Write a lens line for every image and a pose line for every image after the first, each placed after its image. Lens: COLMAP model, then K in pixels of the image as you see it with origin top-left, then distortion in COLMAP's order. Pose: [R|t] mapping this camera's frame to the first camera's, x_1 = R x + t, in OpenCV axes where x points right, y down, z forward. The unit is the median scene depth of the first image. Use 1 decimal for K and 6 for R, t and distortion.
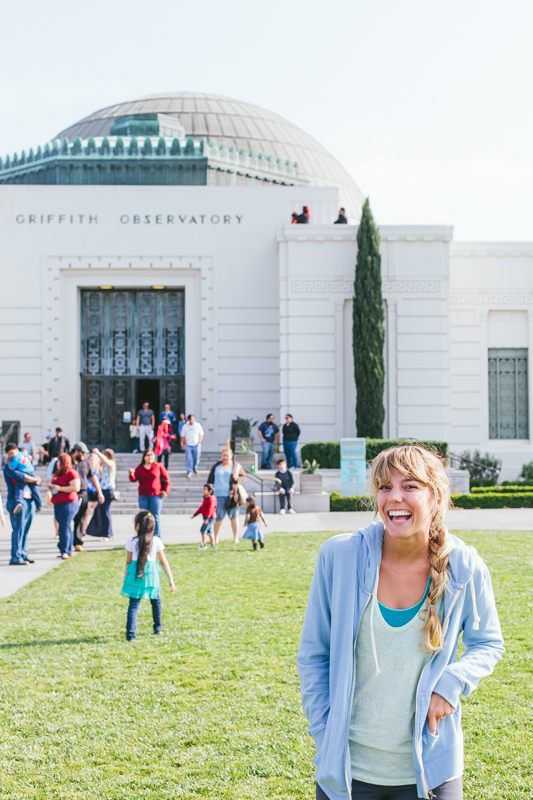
lens RADIAL K [[1255.3, 0, 270.0], [0, 1255.3, 400.2], [0, 0, 1]] dist [0.035520, 0.000000]
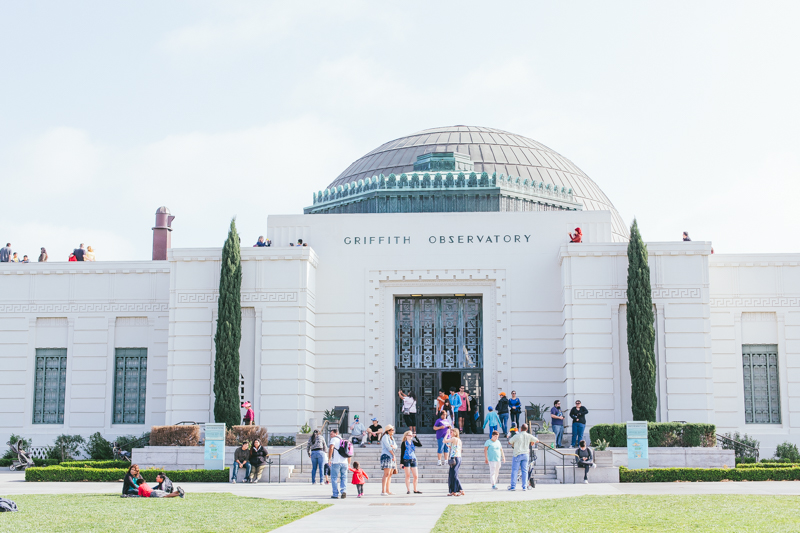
lens RADIAL K [[1158.0, 0, 400.0], [0, 1158.0, 258.0], [0, 0, 1]] dist [0.014615, 0.000000]
pose [[0.995409, -0.011273, -0.095043, -0.040652], [0.000365, 0.993480, -0.114006, 0.001369], [0.095709, 0.113447, 0.988923, -0.107825]]
